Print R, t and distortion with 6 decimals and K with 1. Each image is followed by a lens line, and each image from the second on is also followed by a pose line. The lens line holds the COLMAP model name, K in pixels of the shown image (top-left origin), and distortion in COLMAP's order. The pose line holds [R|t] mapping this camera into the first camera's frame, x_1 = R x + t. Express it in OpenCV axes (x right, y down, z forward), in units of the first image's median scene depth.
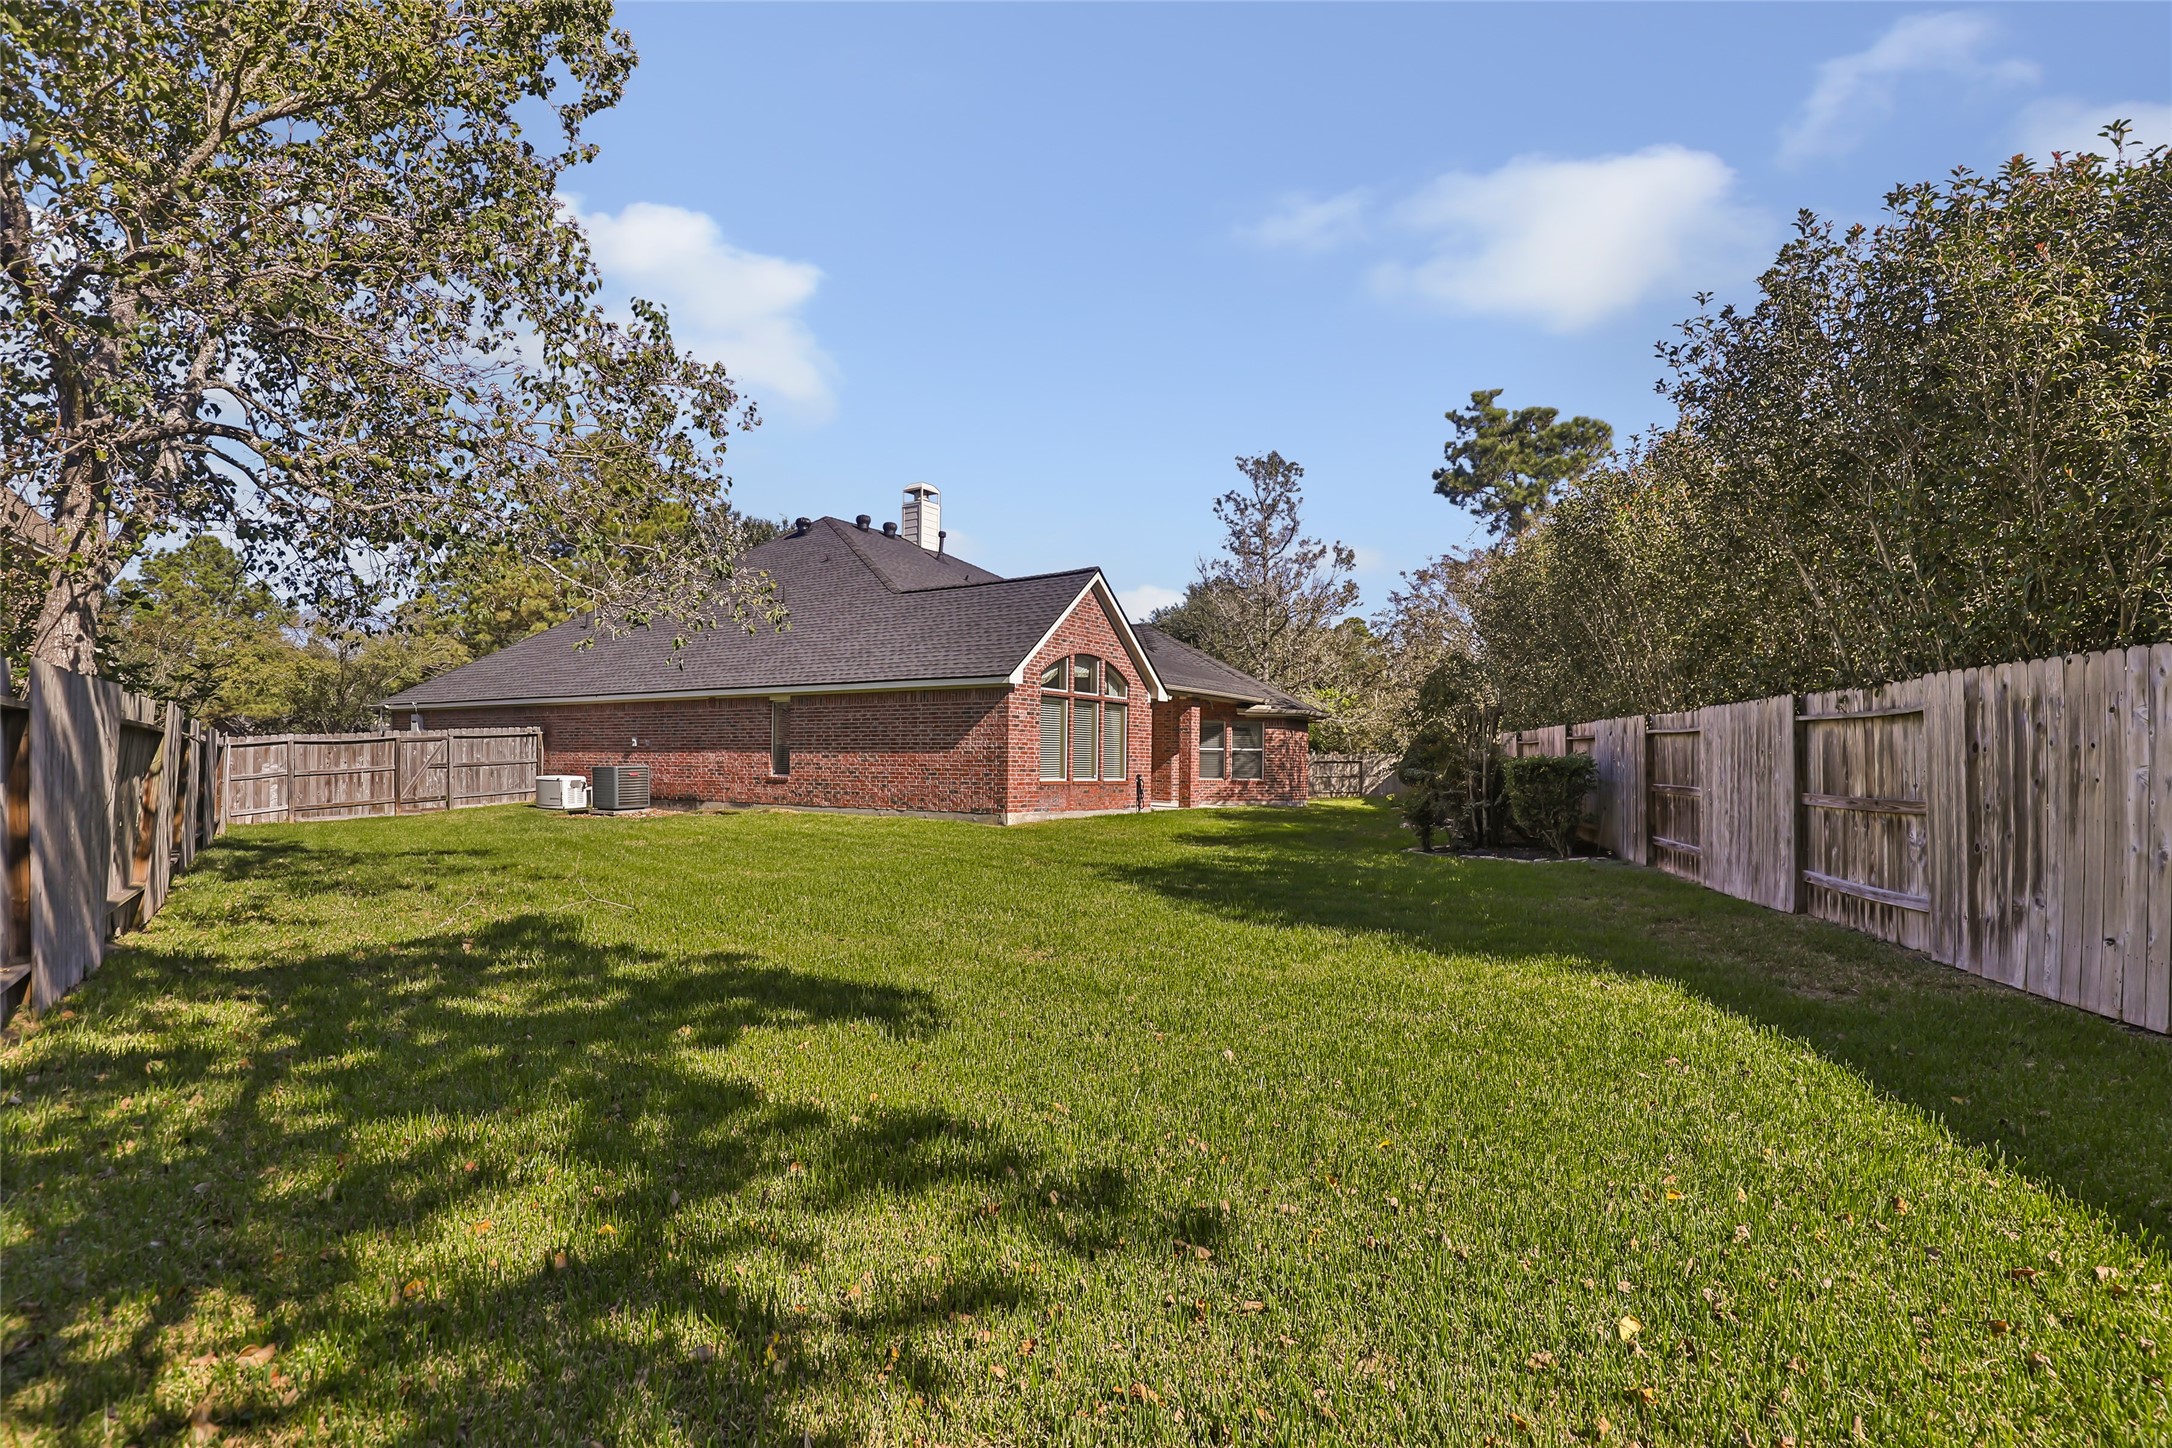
lens RADIAL K [[1028.6, 0, 1058.2], [0, 1028.6, 764.7], [0, 0, 1]] dist [0.002374, -0.000005]
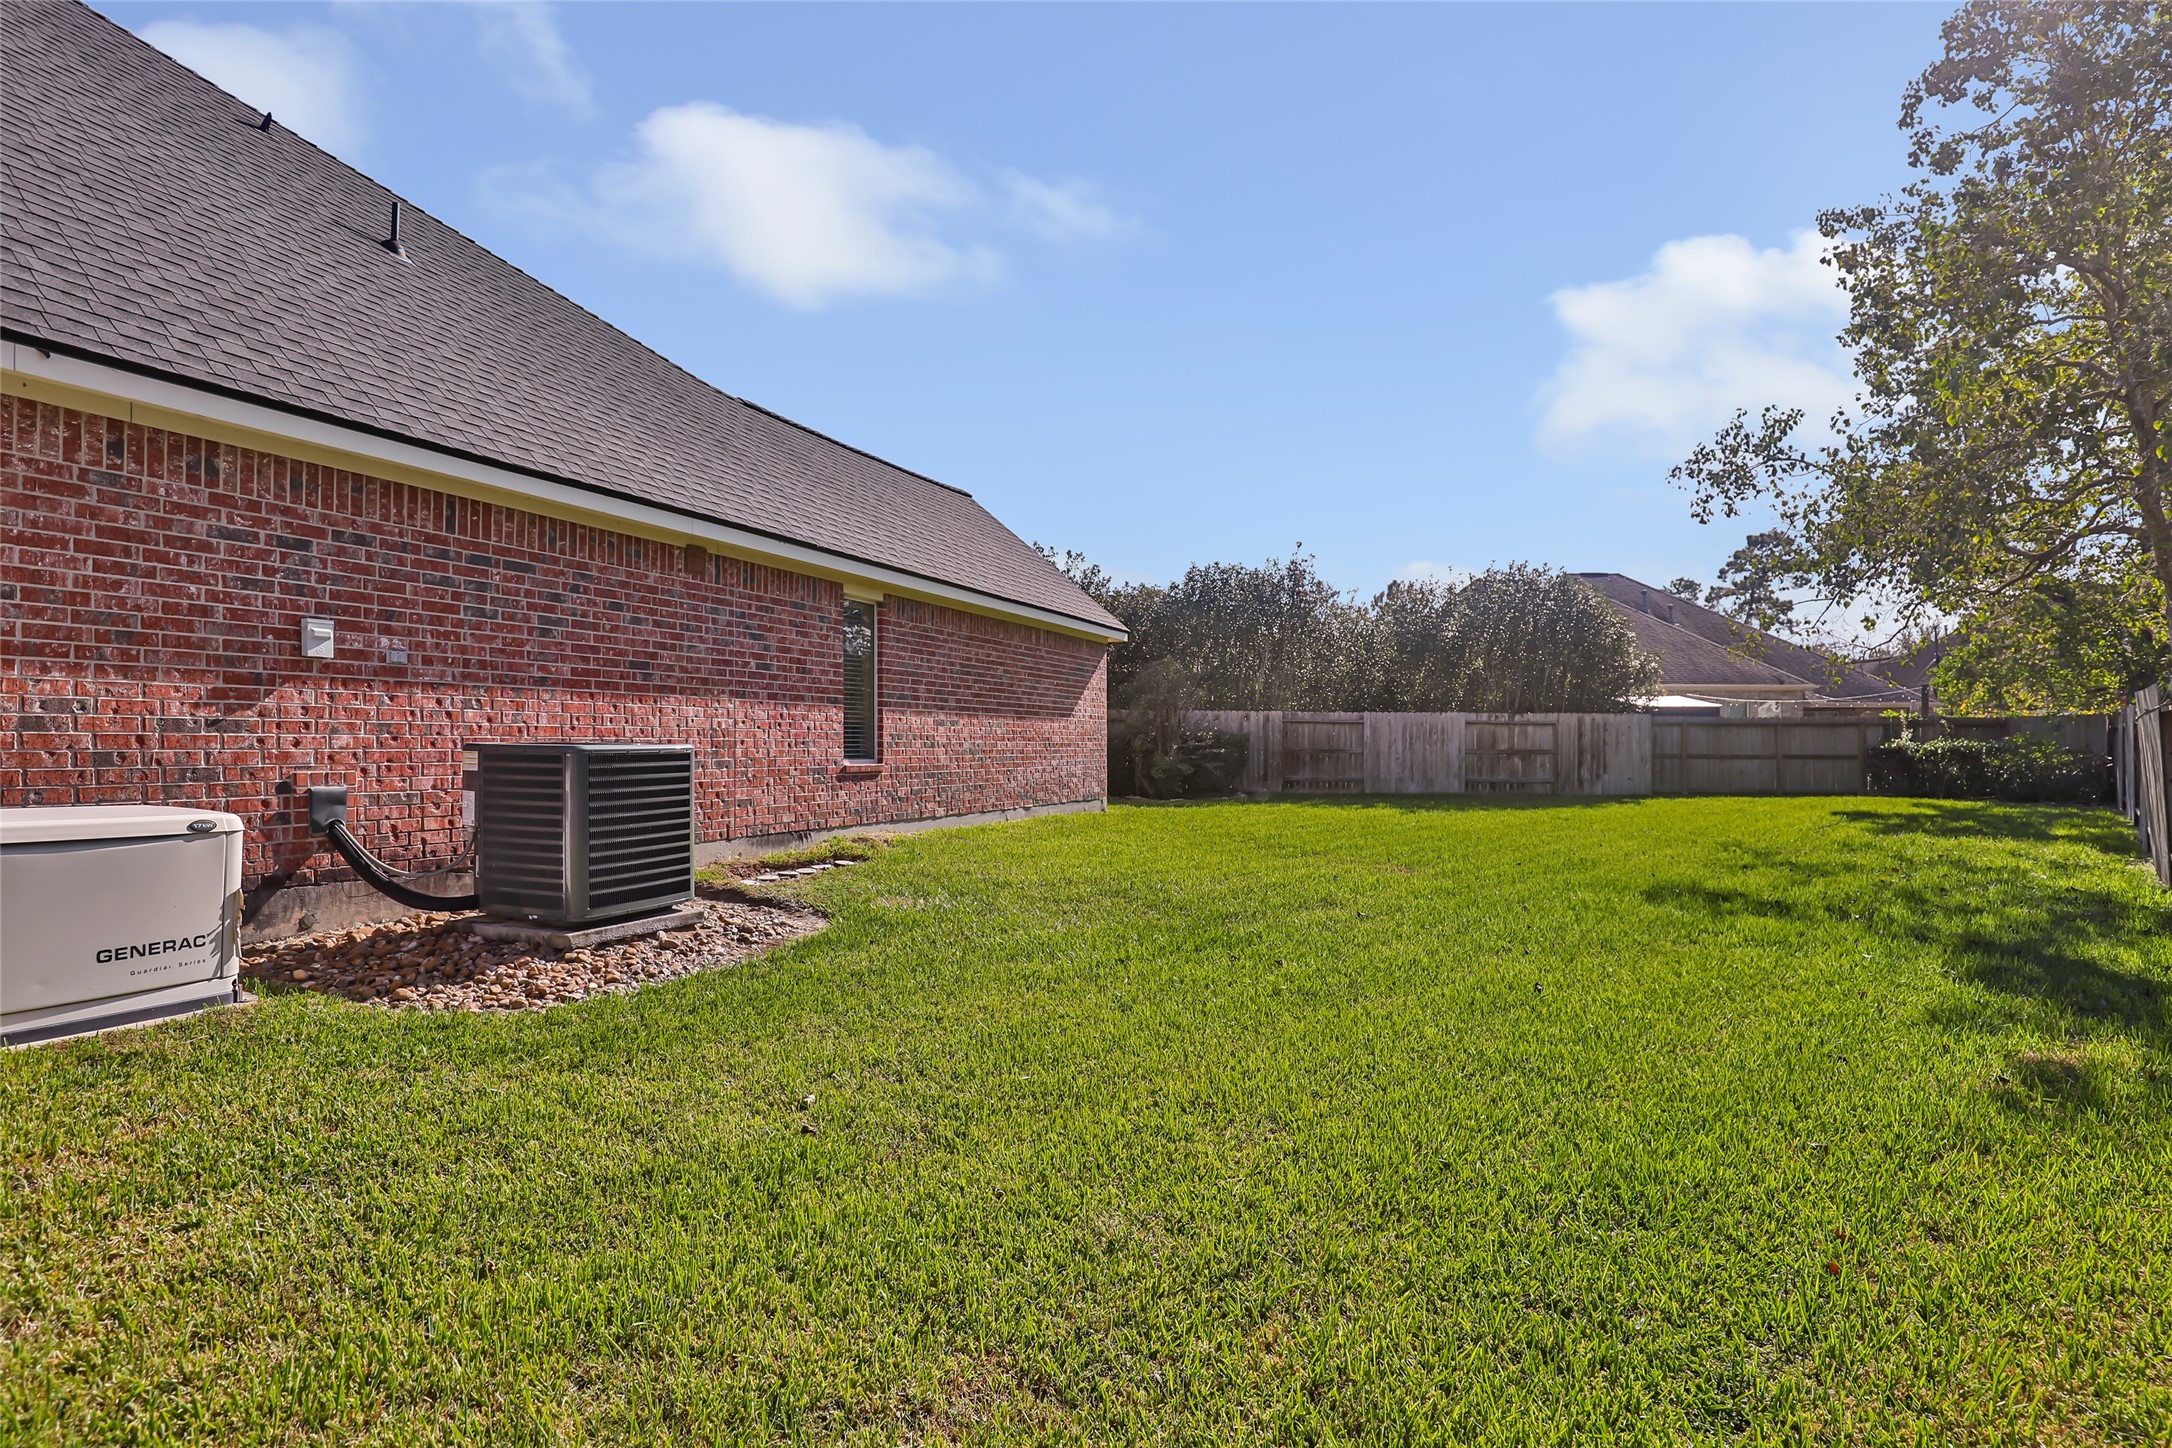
lens RADIAL K [[1007.2, 0, 1091.8], [0, 1007.2, 748.7], [0, 0, 1]] dist [0.004091, -0.000074]
pose [[-0.124917, -0.014237, 0.992065, -0.670436], [-0.004507, 0.999895, 0.013781, -0.001680], [-0.992157, -0.002749, -0.124968, 0.880920]]
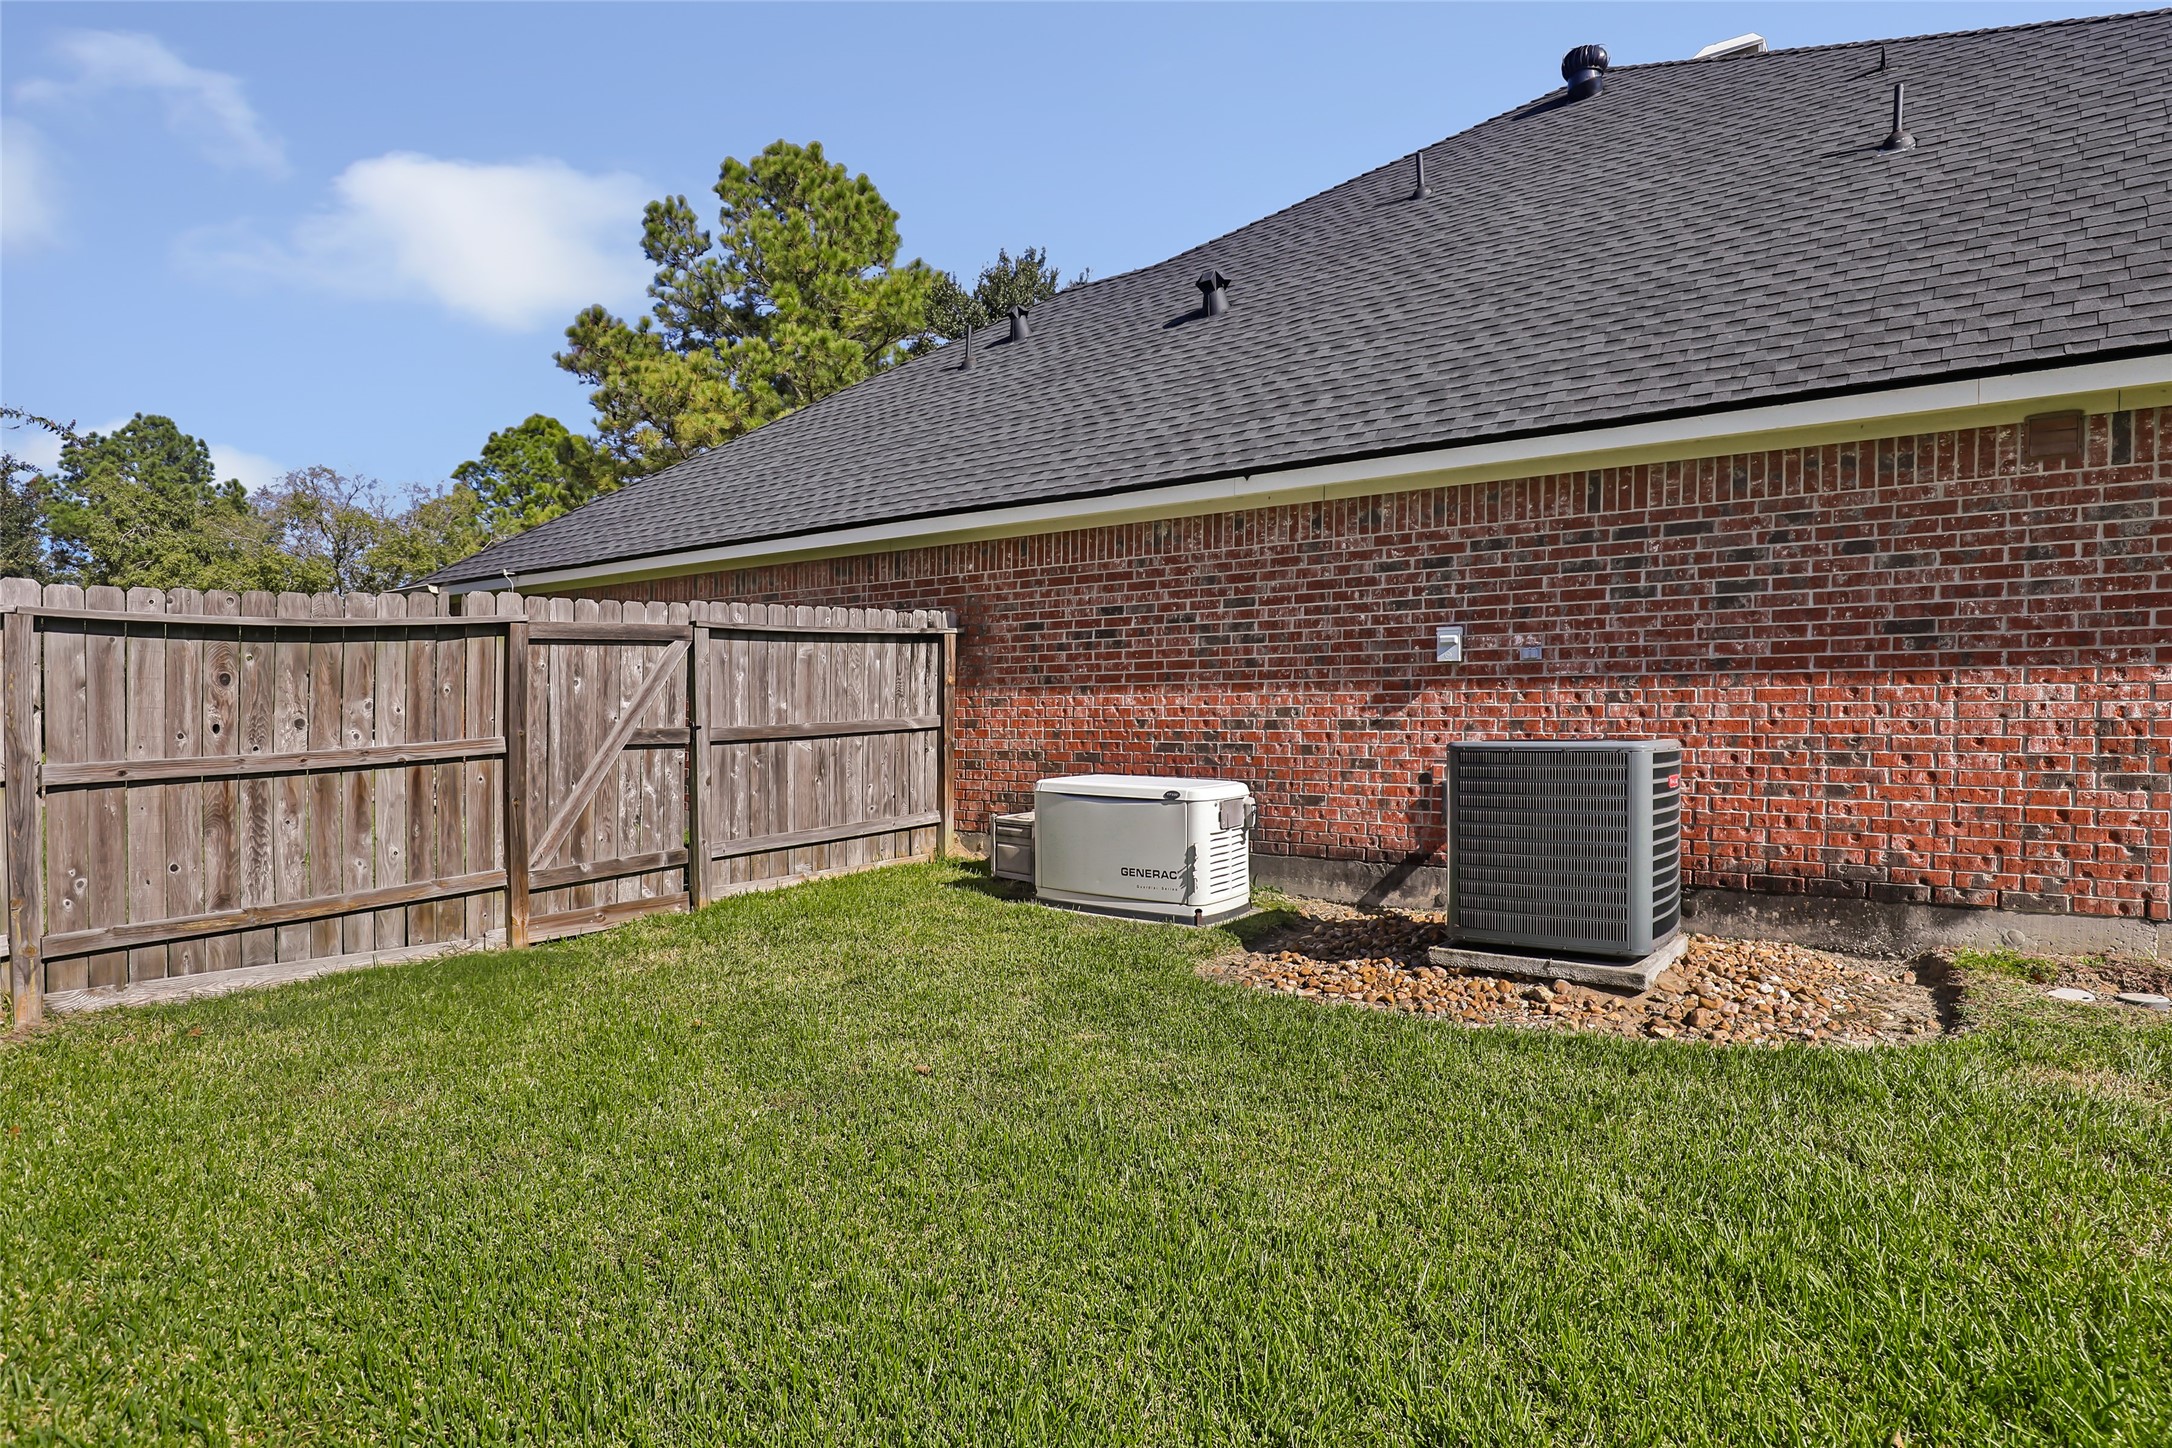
lens RADIAL K [[1092.7, 0, 1084.1], [0, 1092.7, 753.9], [0, 0, 1]] dist [-0.014462, 0.000334]
pose [[0.999928, 0.001649, -0.011904, -0.510355], [-0.001474, 0.999892, 0.014653, 0.000739], [0.011927, -0.014635, 0.999822, 0.753809]]
